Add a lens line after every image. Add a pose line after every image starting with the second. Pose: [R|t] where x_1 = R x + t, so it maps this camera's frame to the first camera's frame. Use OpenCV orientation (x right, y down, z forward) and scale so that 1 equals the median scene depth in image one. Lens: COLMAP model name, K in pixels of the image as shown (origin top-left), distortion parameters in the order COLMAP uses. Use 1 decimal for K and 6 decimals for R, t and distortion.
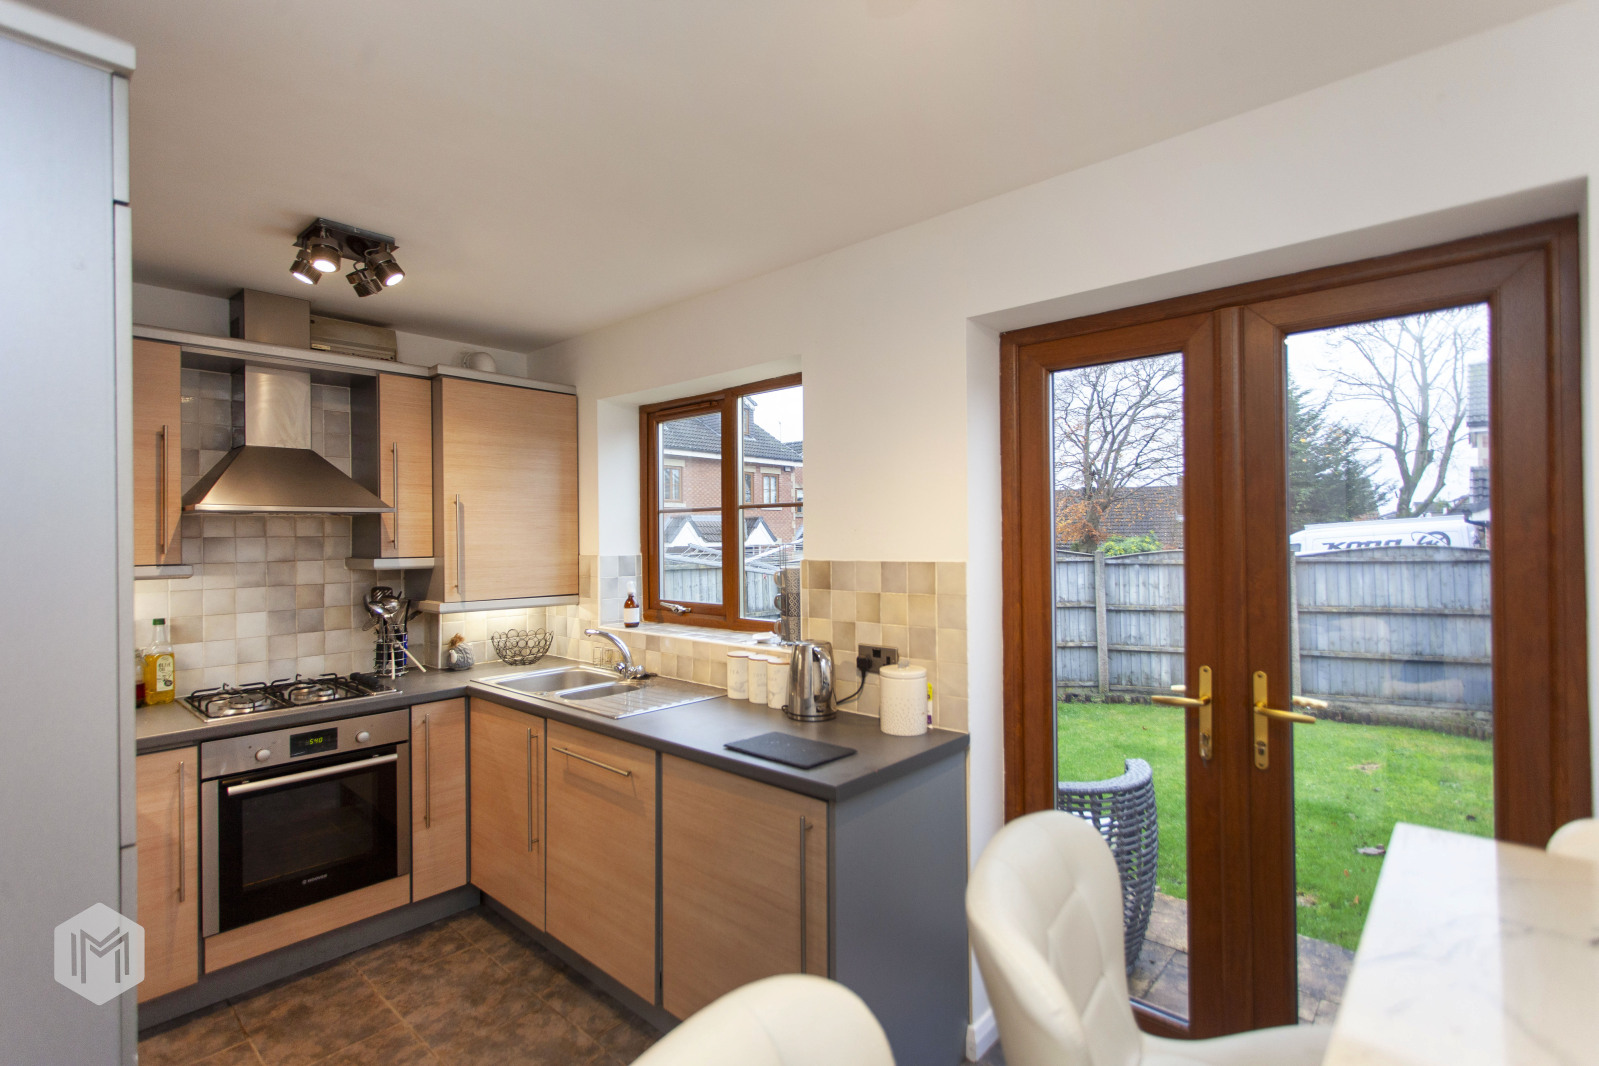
lens RADIAL K [[747.5, 0, 796.3], [0, 747.5, 533.8], [0, 0, 1]] dist [0.000208, 0.000232]
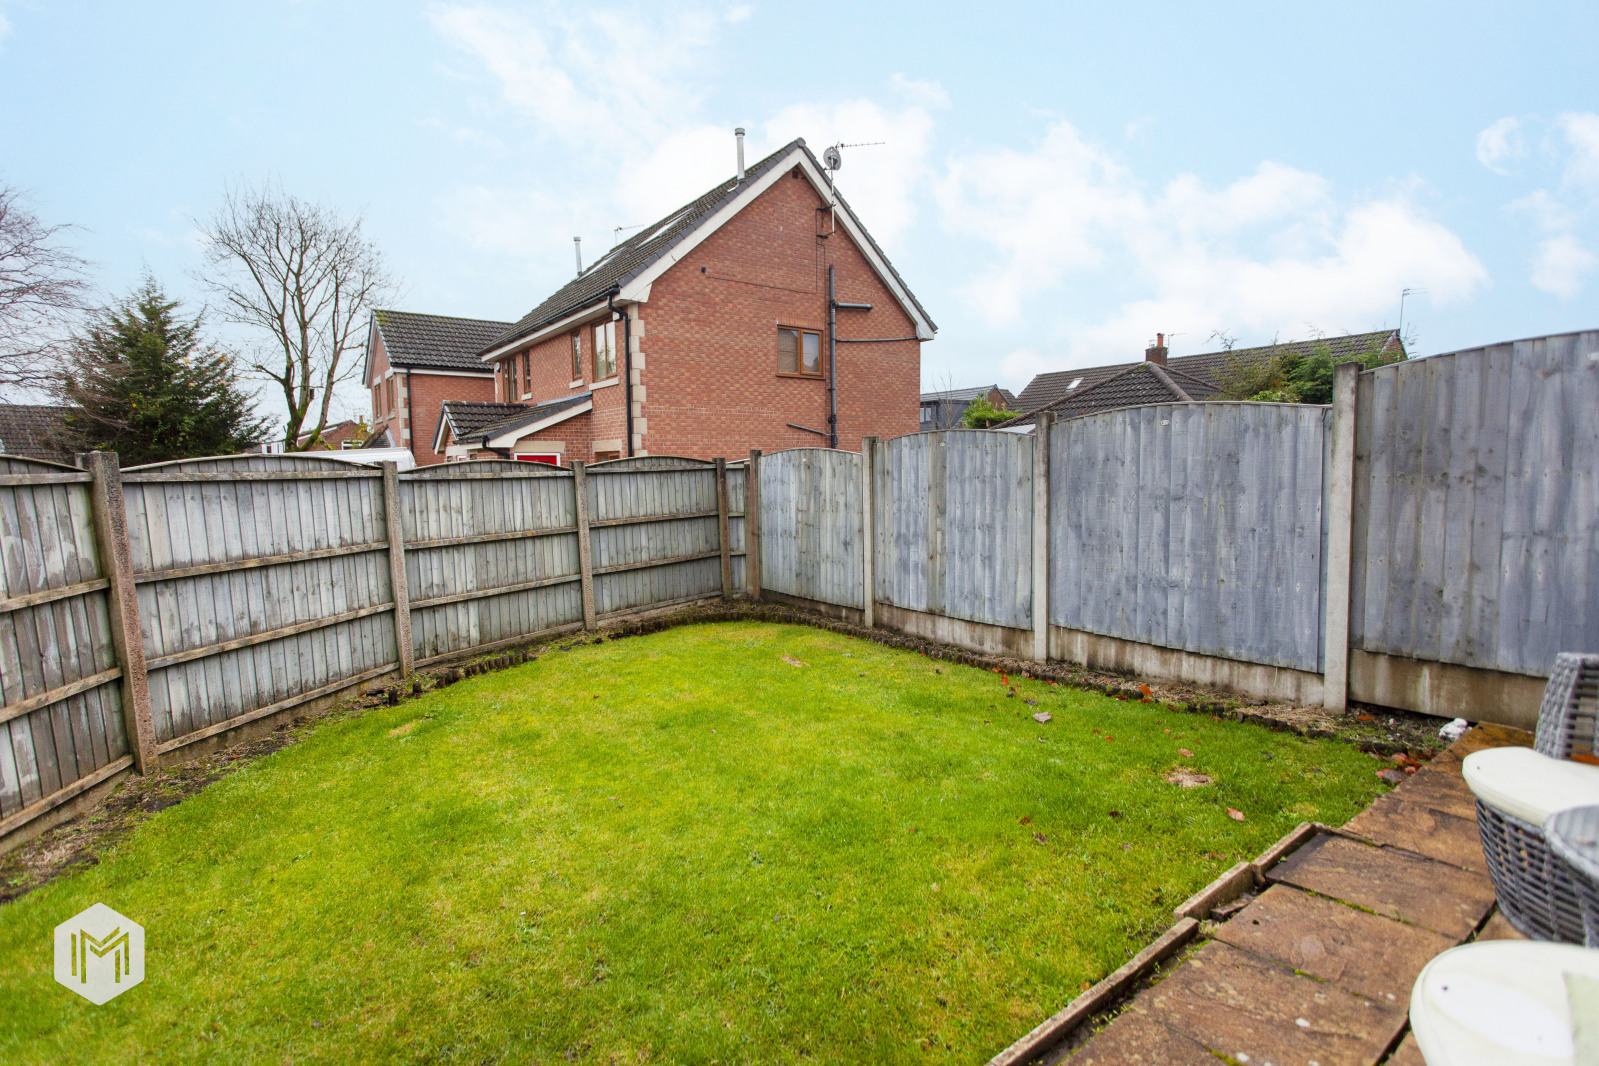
lens RADIAL K [[747.5, 0, 798.4], [0, 747.5, 530.2], [0, 0, 1]] dist [0.000208, 0.000232]
pose [[0.201798, -0.077305, 0.976372, -0.152588], [0.006726, 0.996966, 0.077545, 0.035122], [-0.979404, -0.009081, 0.201705, 0.525692]]
